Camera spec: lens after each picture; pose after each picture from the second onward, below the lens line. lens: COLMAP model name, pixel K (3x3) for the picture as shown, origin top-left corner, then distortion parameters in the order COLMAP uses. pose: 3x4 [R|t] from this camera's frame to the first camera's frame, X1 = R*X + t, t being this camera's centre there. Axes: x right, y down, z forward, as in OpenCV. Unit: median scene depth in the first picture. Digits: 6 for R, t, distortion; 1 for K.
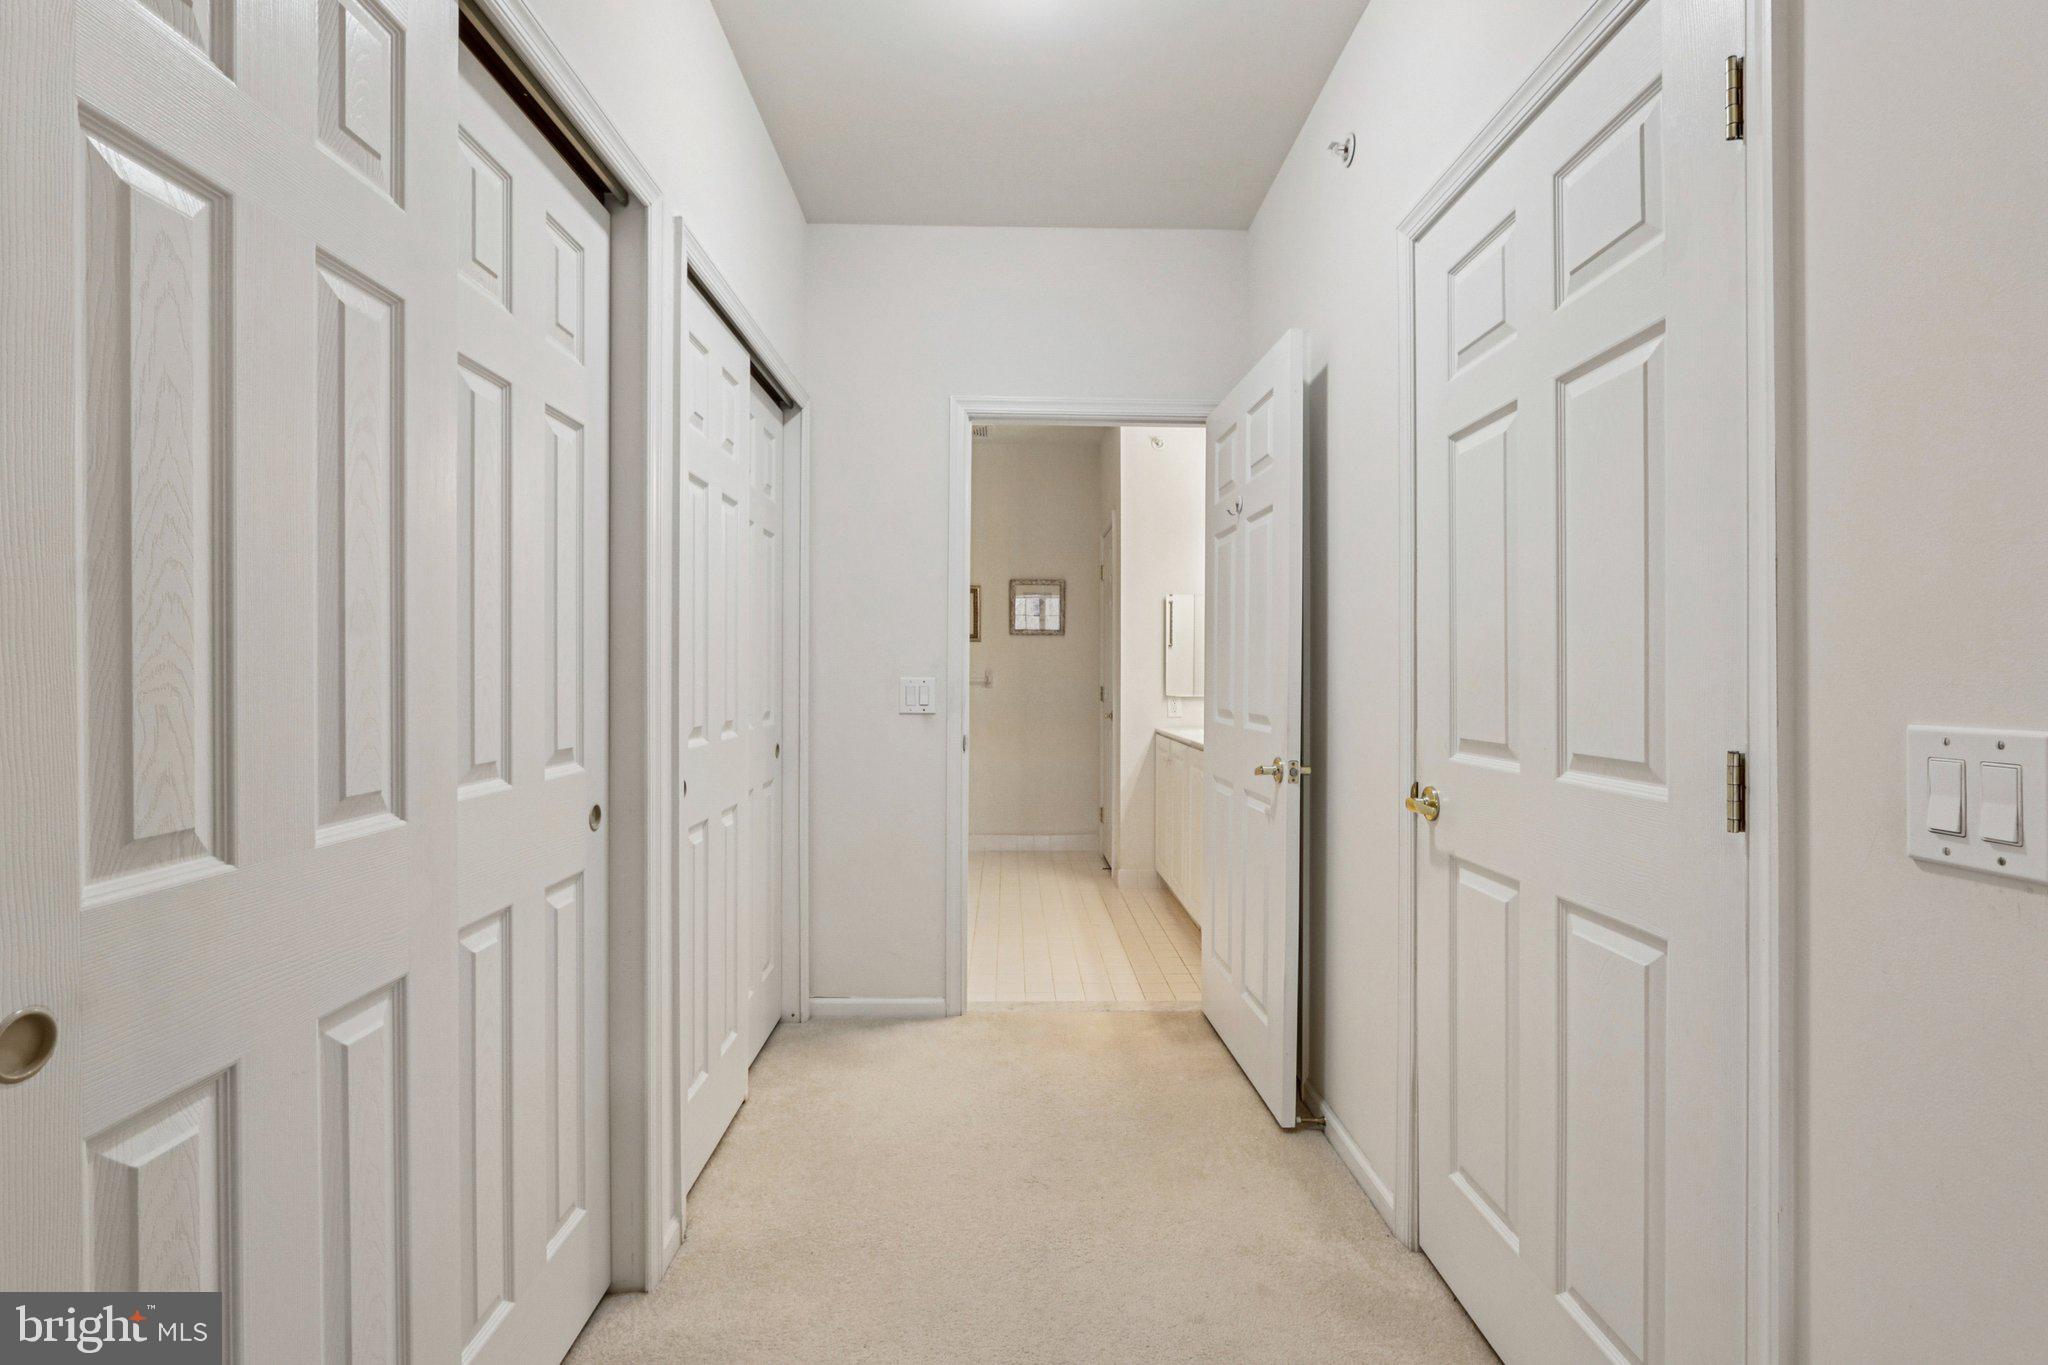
lens RADIAL K [[971.4, 0, 1021.2], [0, 971.4, 674.0], [0, 0, 1]] dist [-0.009966, 0.002769]
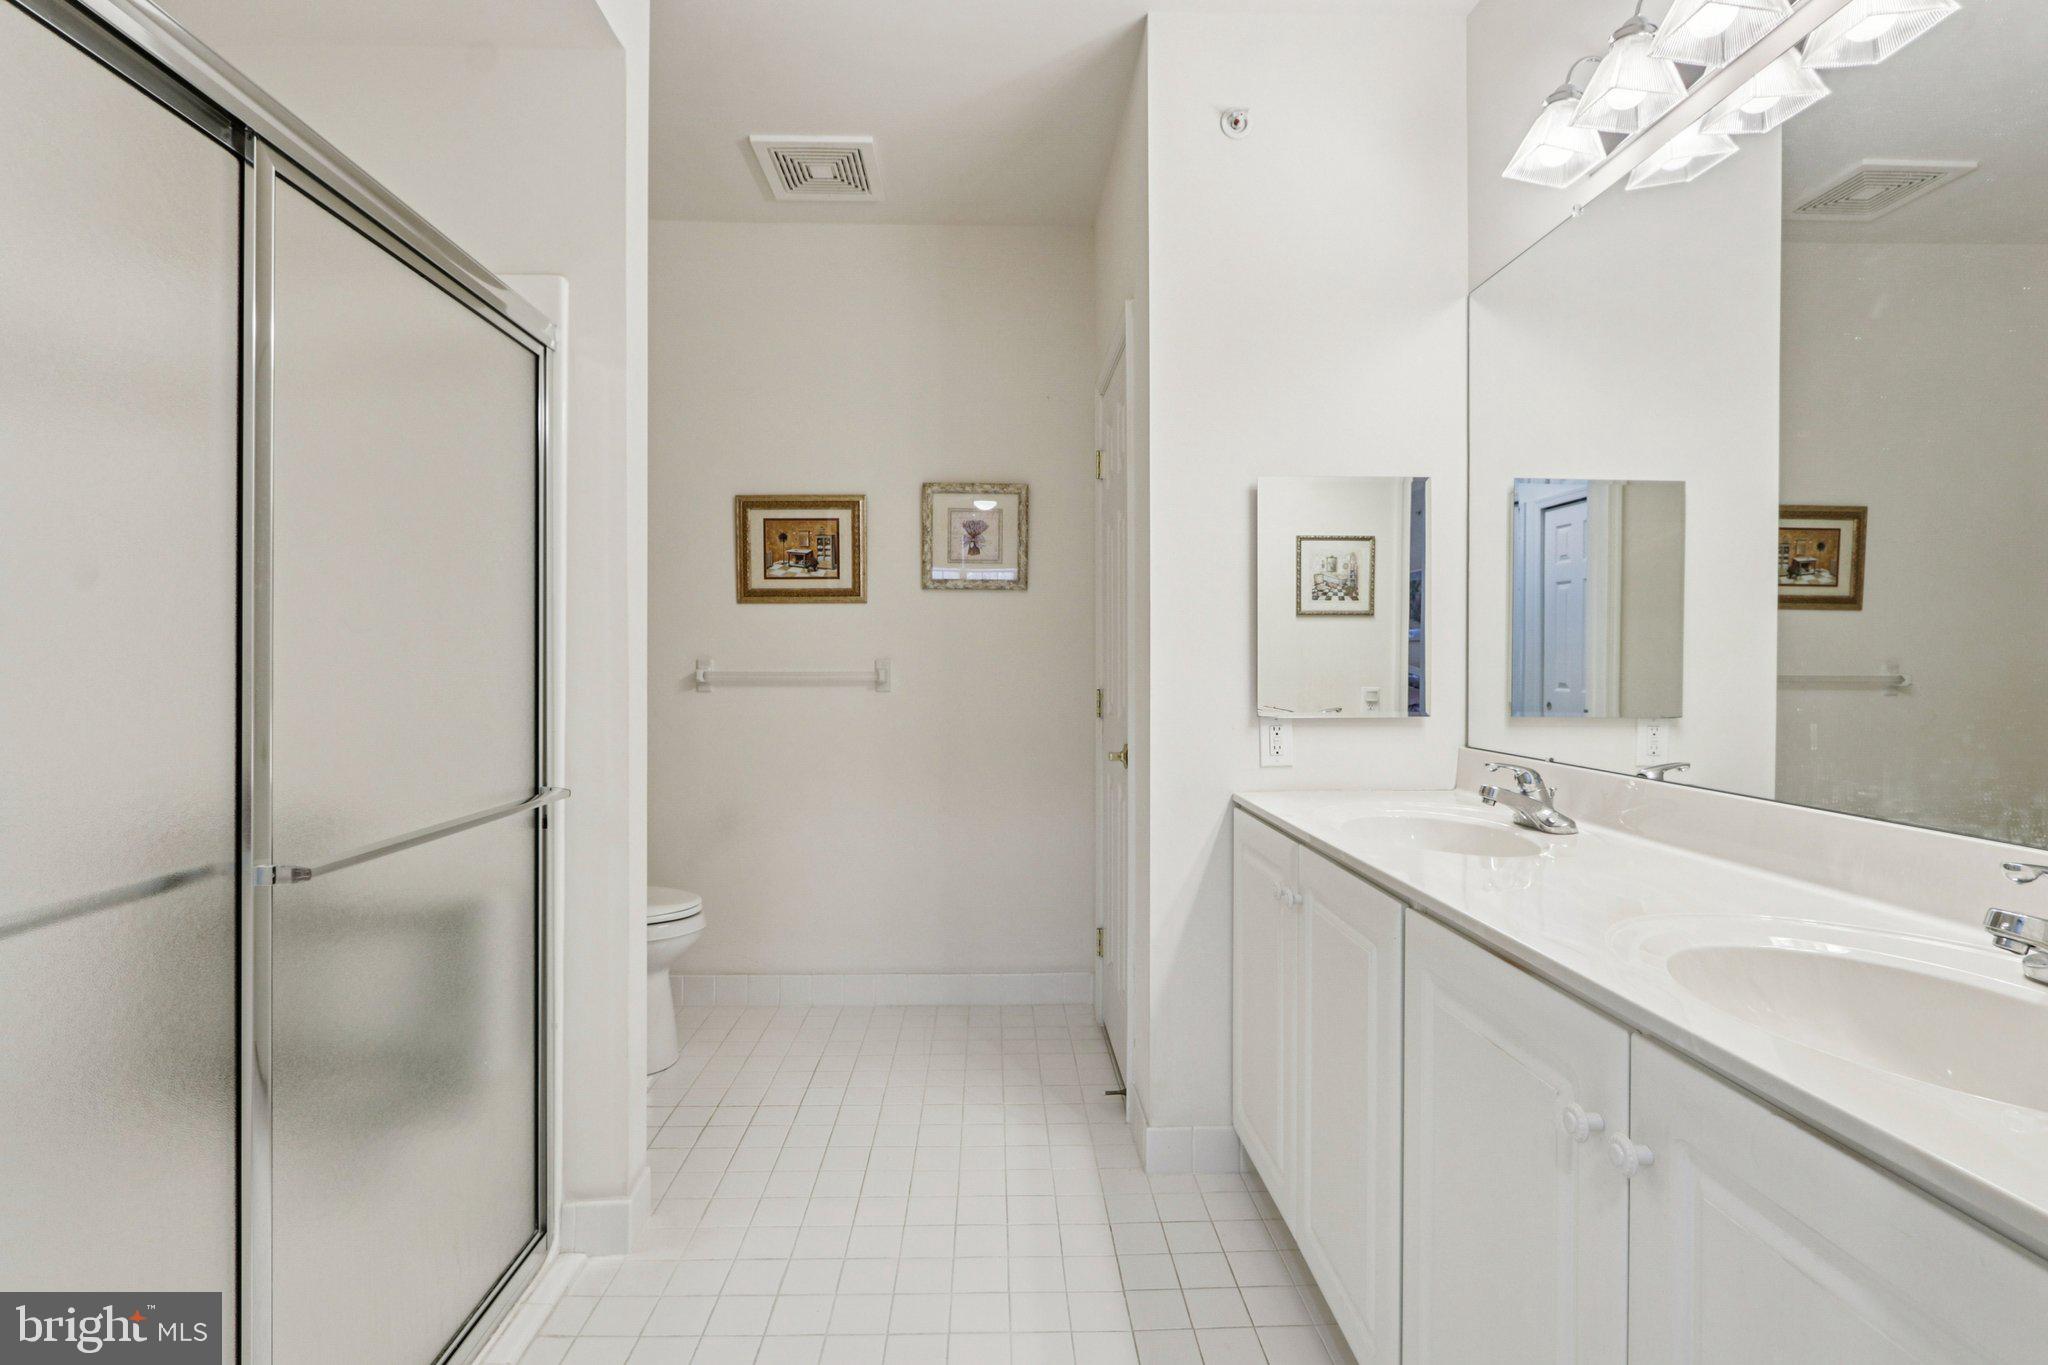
lens RADIAL K [[971.4, 0, 1014.5], [0, 971.4, 675.6], [0, 0, 1]] dist [-0.009966, 0.002769]
pose [[0.999997, 0.000303, 0.002332, 0.040216], [-0.000312, 0.999992, 0.003917, 0.003327], [-0.002331, -0.003917, 0.999990, 0.544548]]
